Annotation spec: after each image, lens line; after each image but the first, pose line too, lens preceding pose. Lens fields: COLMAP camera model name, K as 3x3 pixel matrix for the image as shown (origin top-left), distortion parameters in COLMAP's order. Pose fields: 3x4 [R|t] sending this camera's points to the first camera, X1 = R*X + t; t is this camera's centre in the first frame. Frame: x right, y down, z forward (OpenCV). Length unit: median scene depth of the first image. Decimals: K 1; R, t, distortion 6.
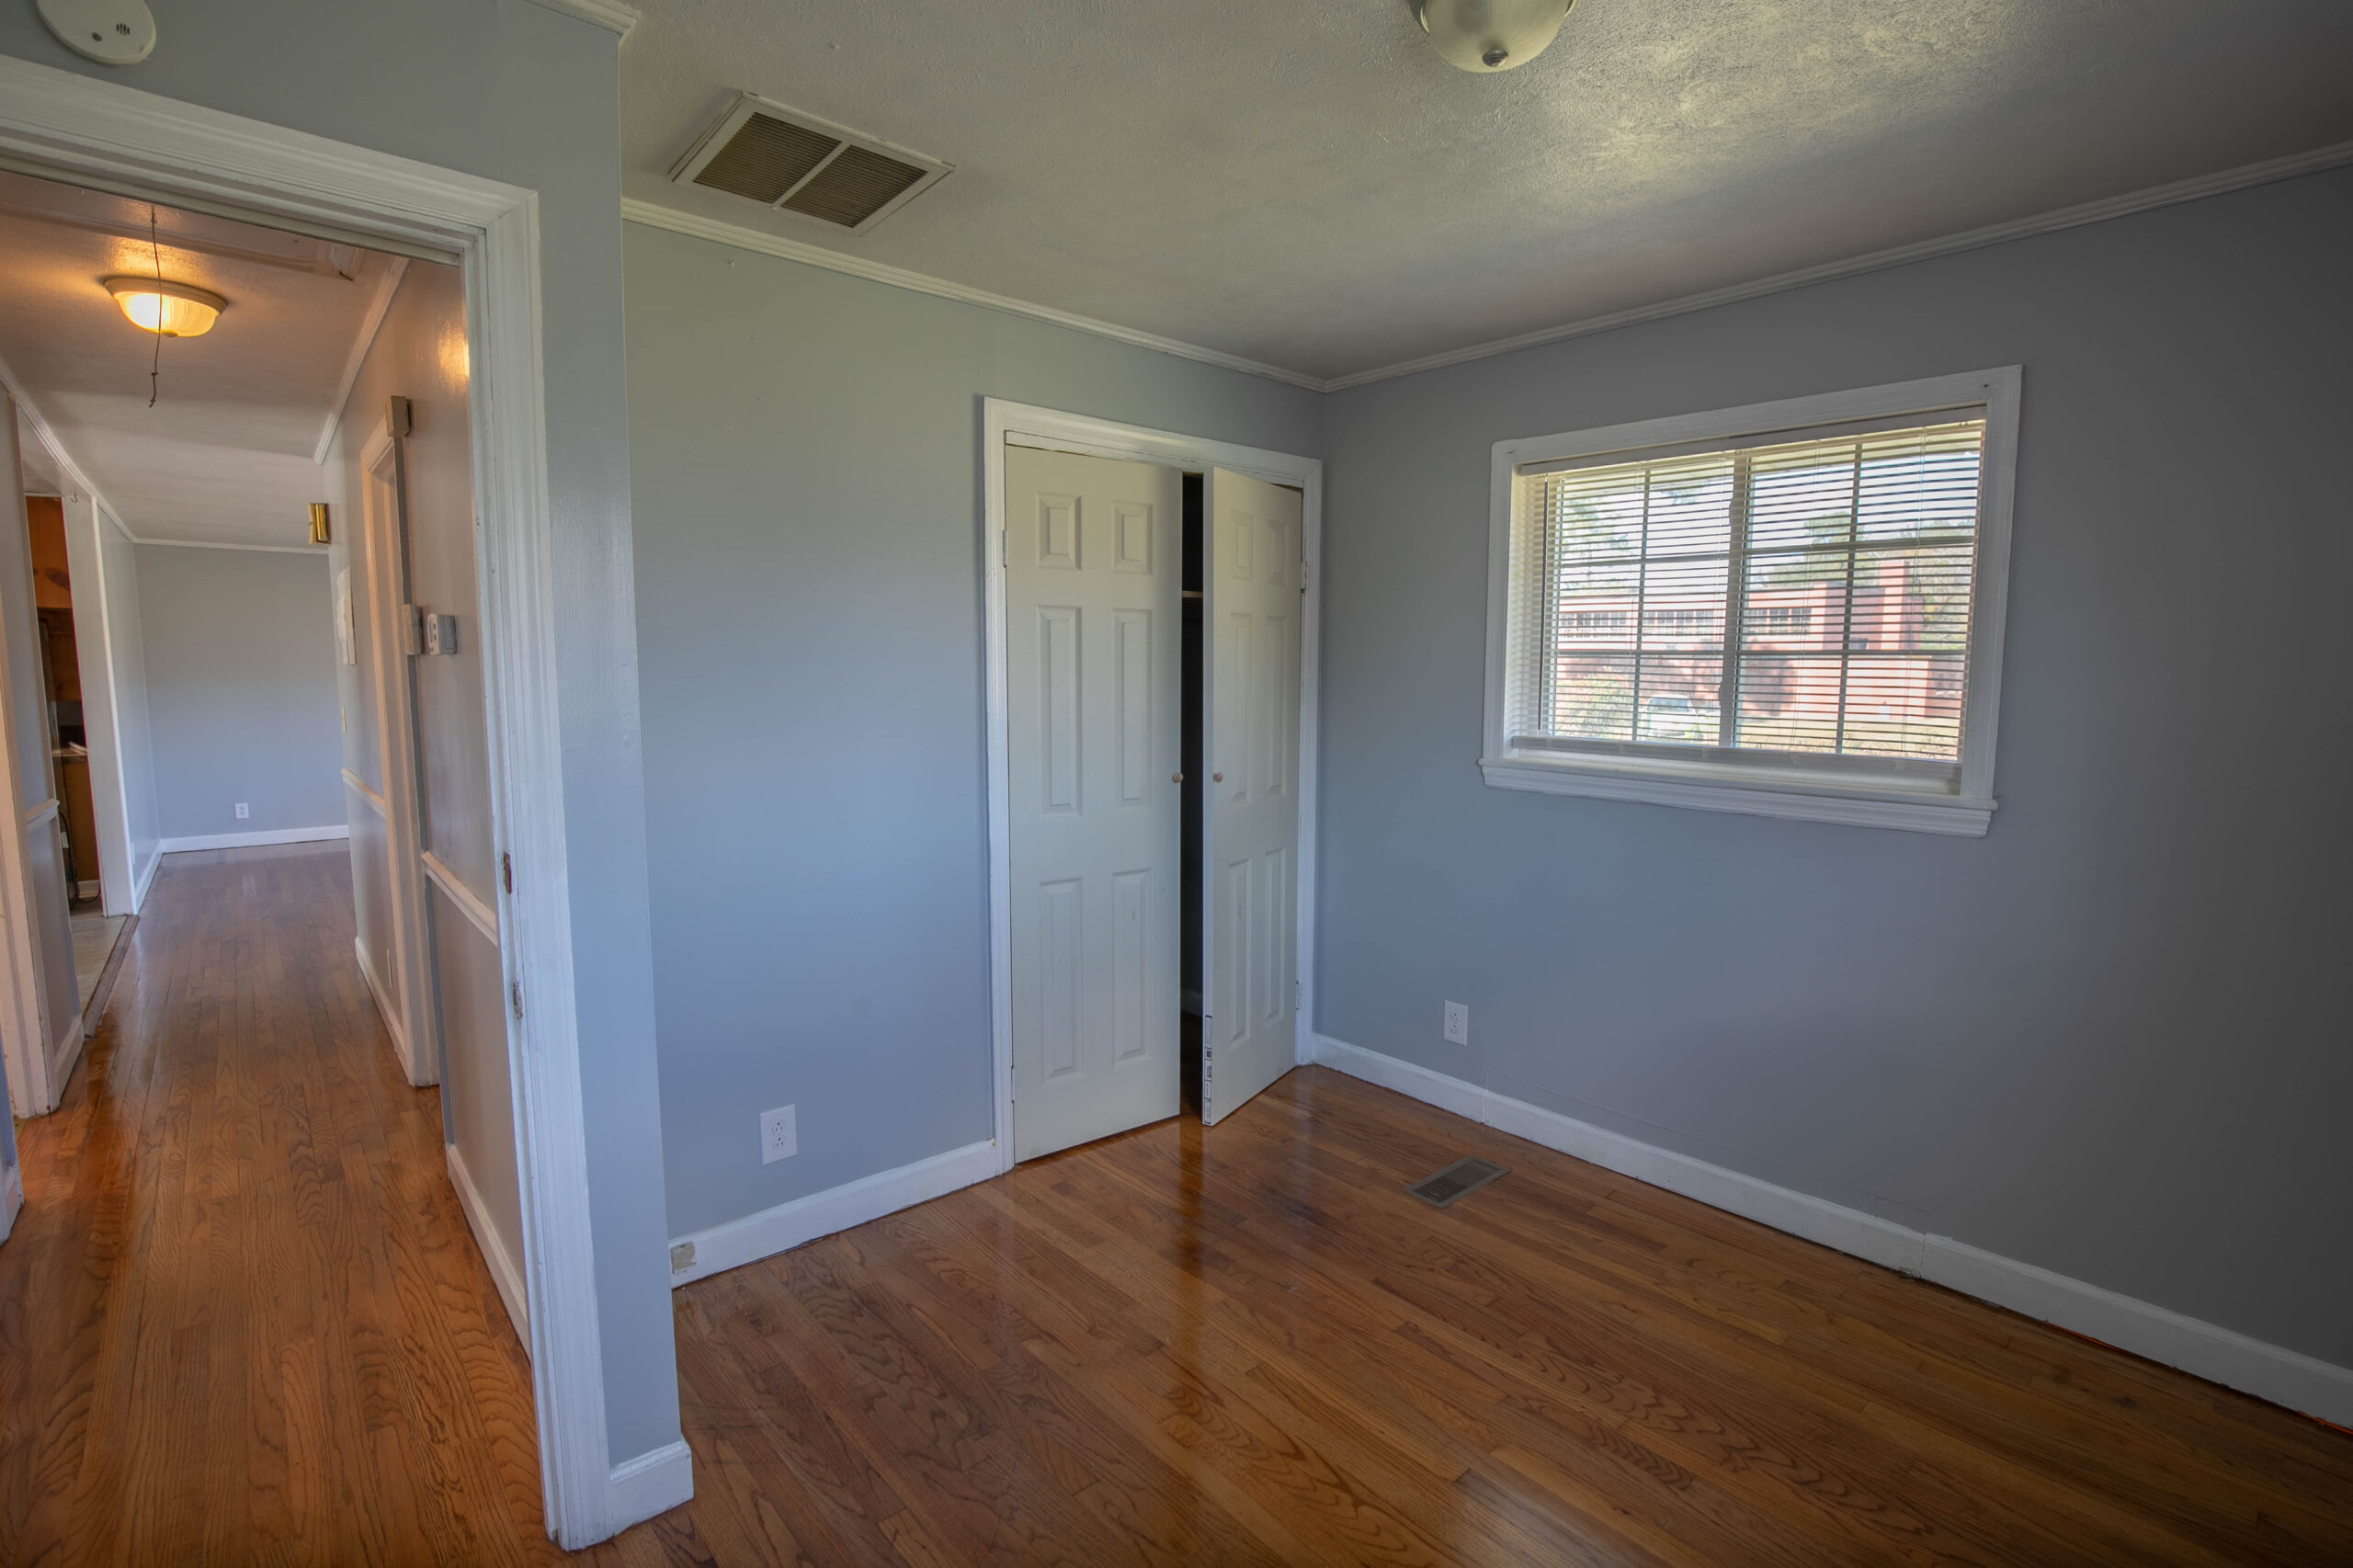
lens RADIAL K [[1070.6, 0, 1191.9], [0, 1070.6, 780.6], [0, 0, 1]] dist [-0.043455, 0.009114]
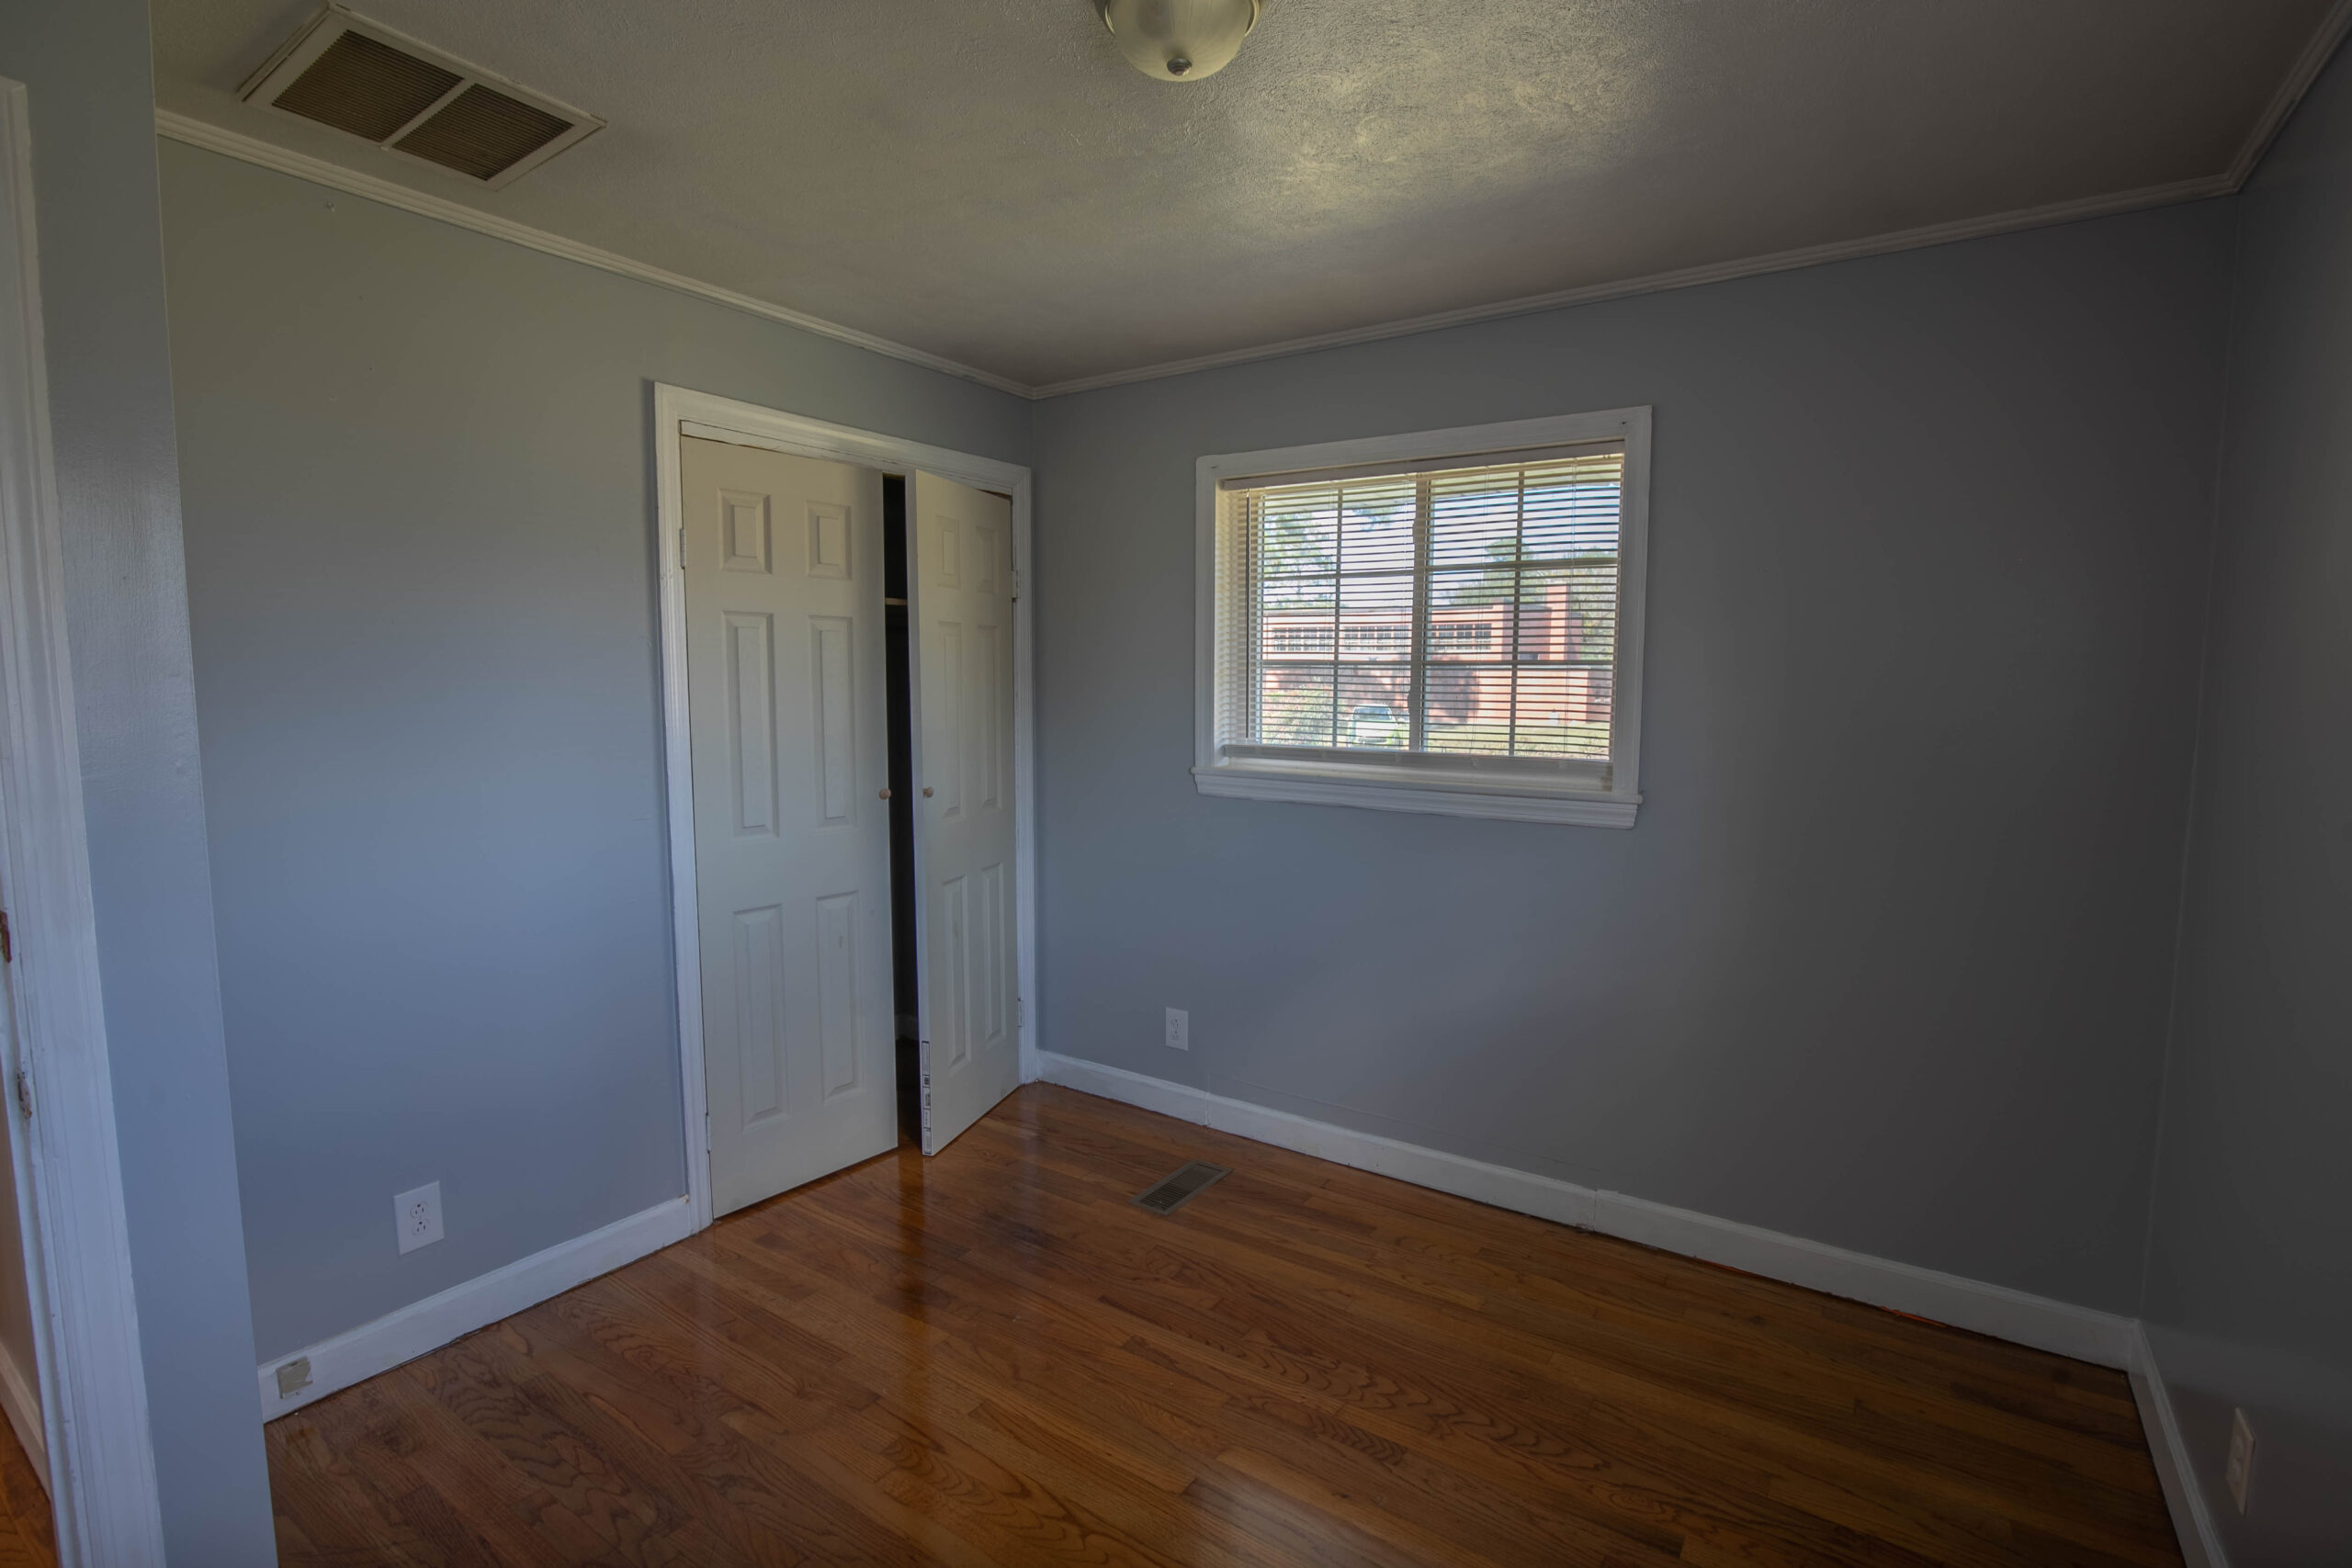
lens RADIAL K [[1069.8, 0, 1185.5], [0, 1069.8, 785.7], [0, 0, 1]] dist [-0.042786, 0.007789]
pose [[0.969445, -0.024694, 0.244062, 0.020404], [0.026123, 0.999655, -0.002619, -0.000908], [-0.243914, 0.008915, 0.969756, 0.019918]]
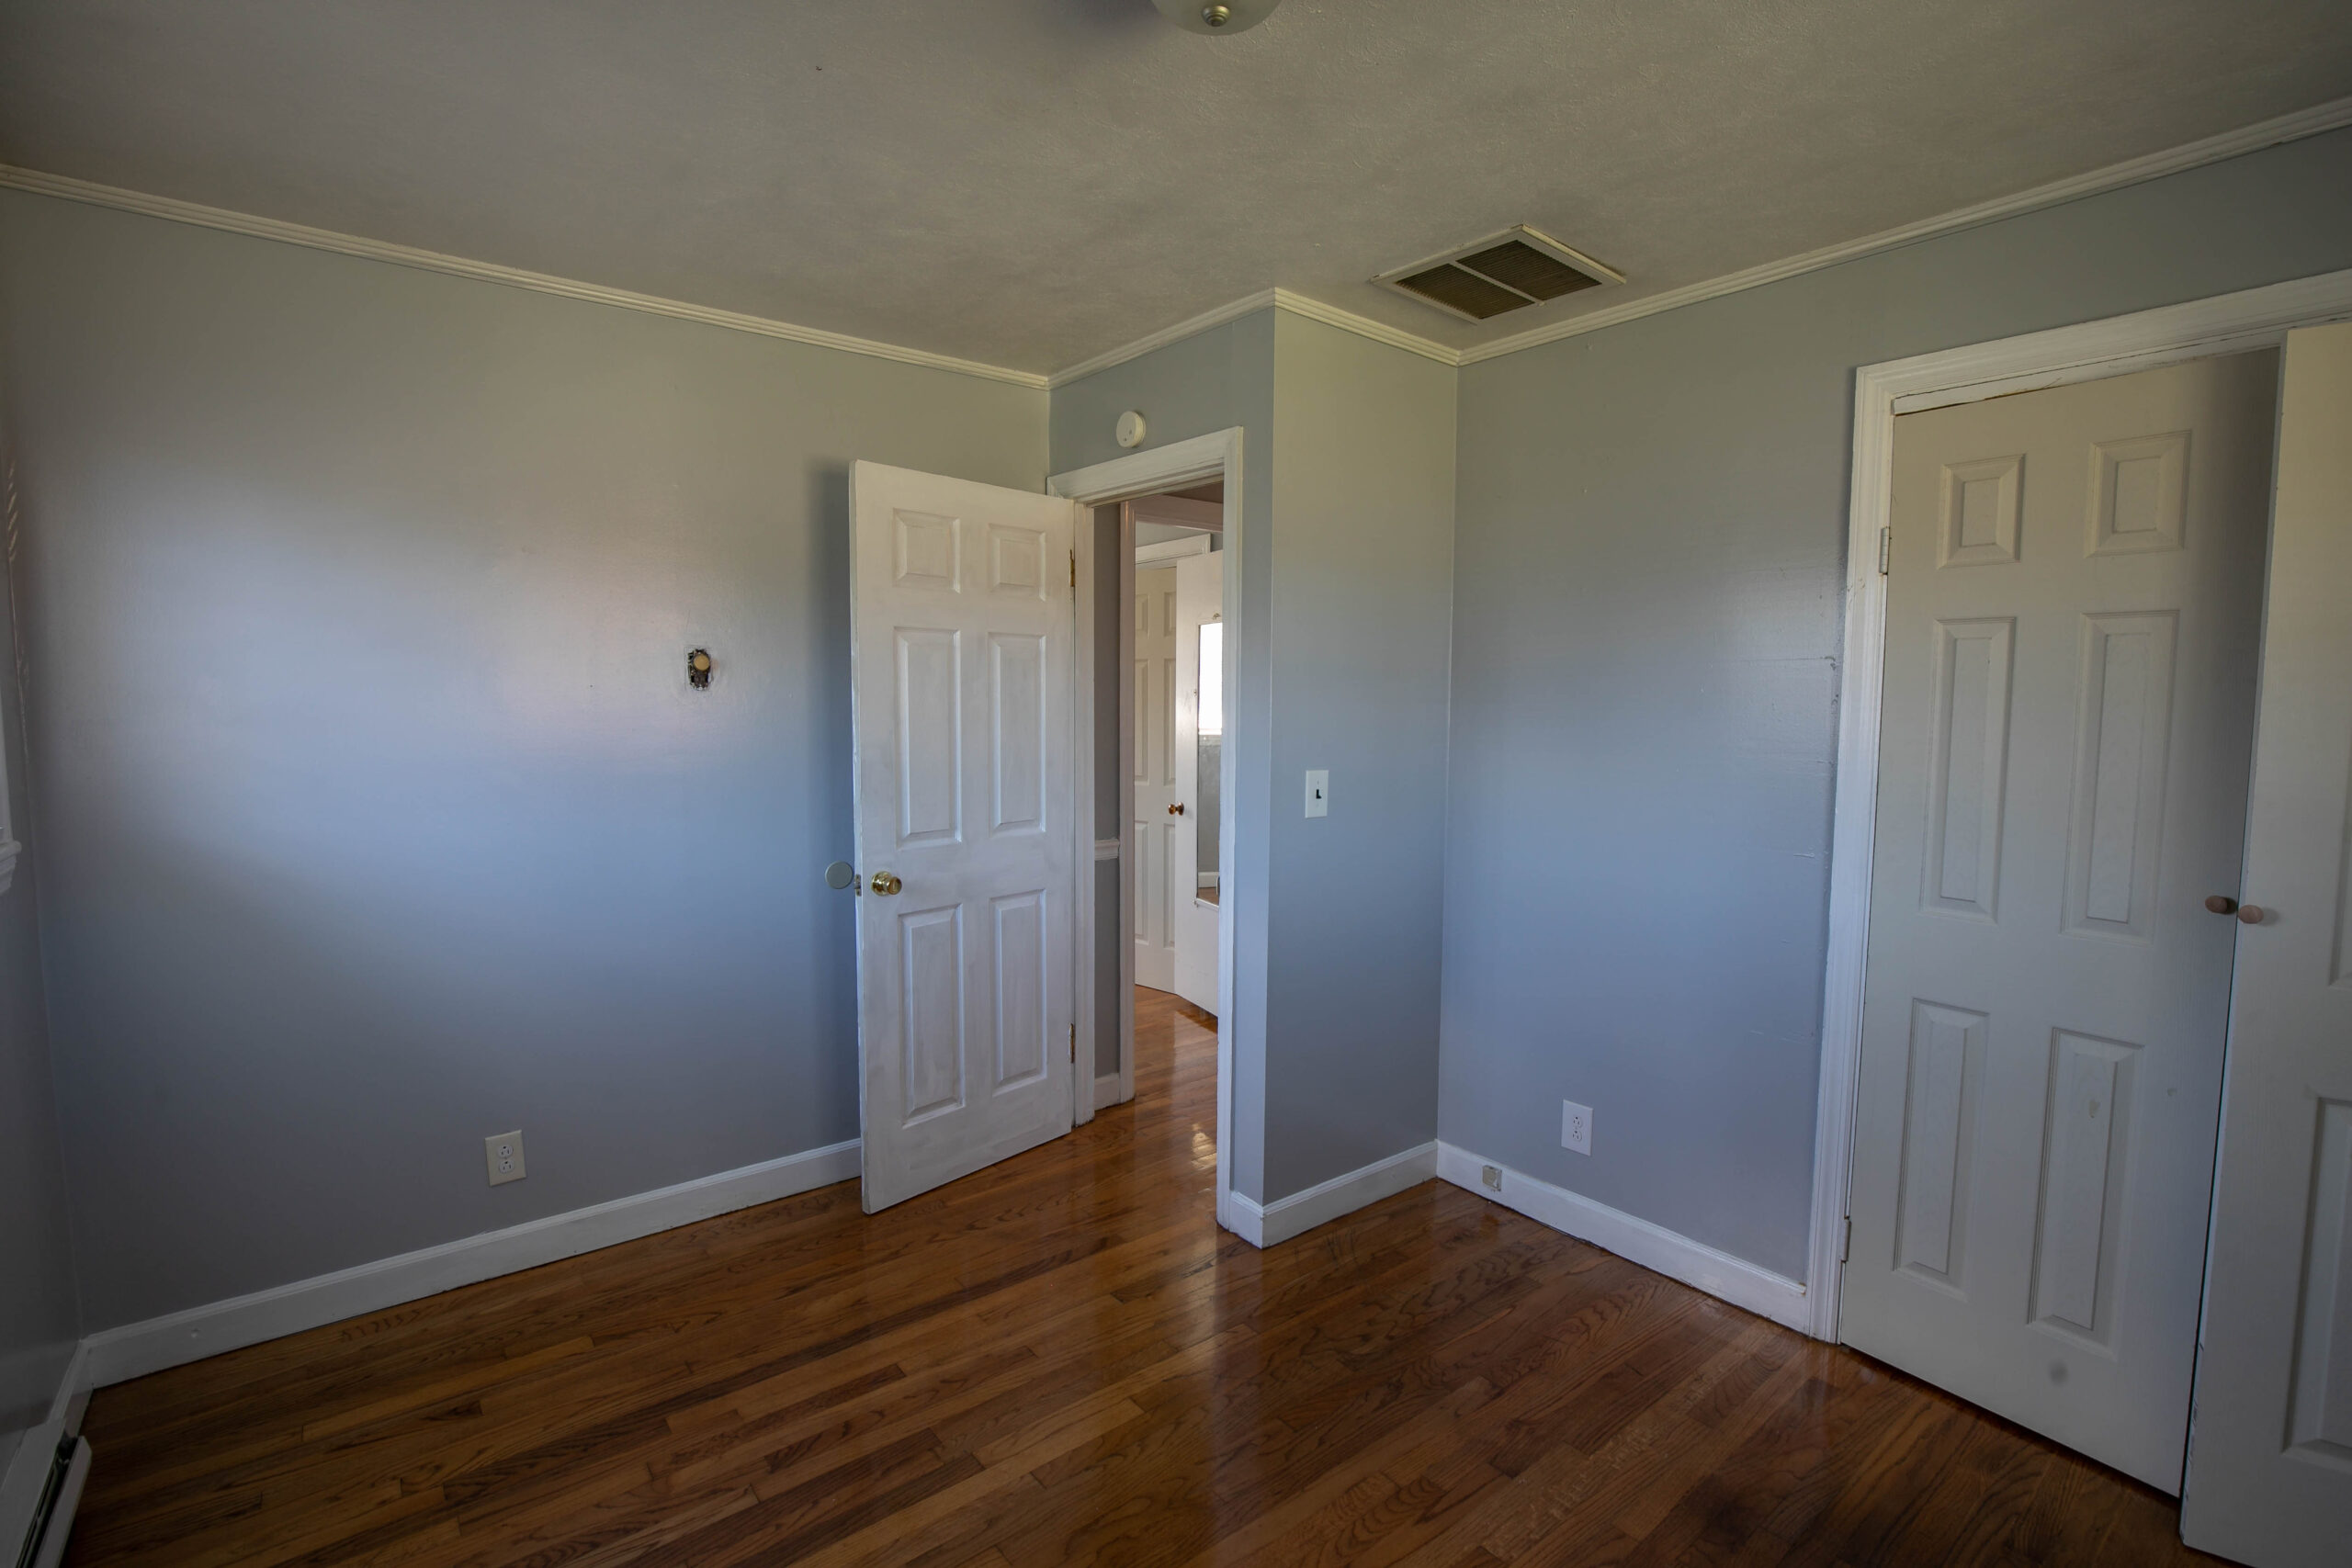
lens RADIAL K [[1070.1, 0, 1191.4], [0, 1070.1, 780.6], [0, 0, 1]] dist [-0.043455, 0.009114]
pose [[-0.046087, 0.078936, -0.995814, 0.761063], [-0.107074, 0.990740, 0.083489, -0.076310], [0.993182, 0.110473, -0.037208, 0.671026]]
